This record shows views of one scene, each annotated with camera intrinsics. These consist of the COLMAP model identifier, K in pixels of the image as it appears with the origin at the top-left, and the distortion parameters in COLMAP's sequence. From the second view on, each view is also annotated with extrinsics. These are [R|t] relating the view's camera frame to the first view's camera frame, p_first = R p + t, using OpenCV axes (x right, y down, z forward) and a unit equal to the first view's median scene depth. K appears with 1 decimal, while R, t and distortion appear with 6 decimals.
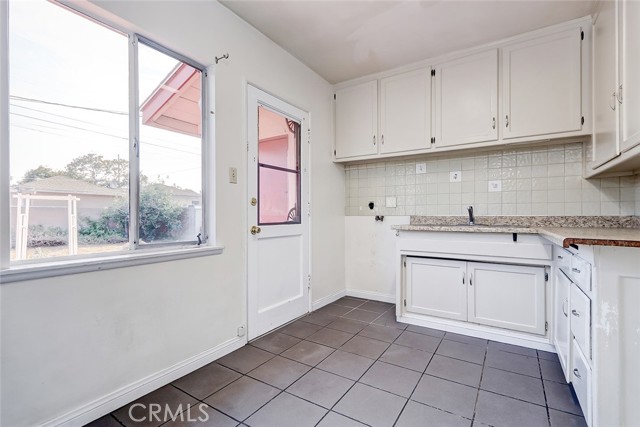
lens RADIAL K [[289.5, 0, 322.4], [0, 289.5, 214.1], [0, 0, 1]] dist [0.001309, -0.000101]
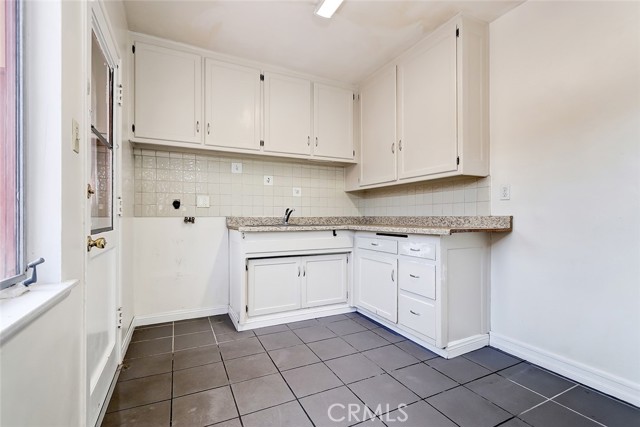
lens RADIAL K [[289.5, 0, 322.4], [0, 289.5, 214.1], [0, 0, 1]] dist [0.001309, -0.000101]
pose [[0.526202, 0.005611, 0.850341, -0.397377], [-0.002638, 0.999984, -0.004966, 0.001071], [-0.850356, 0.000370, 0.526208, 0.294095]]
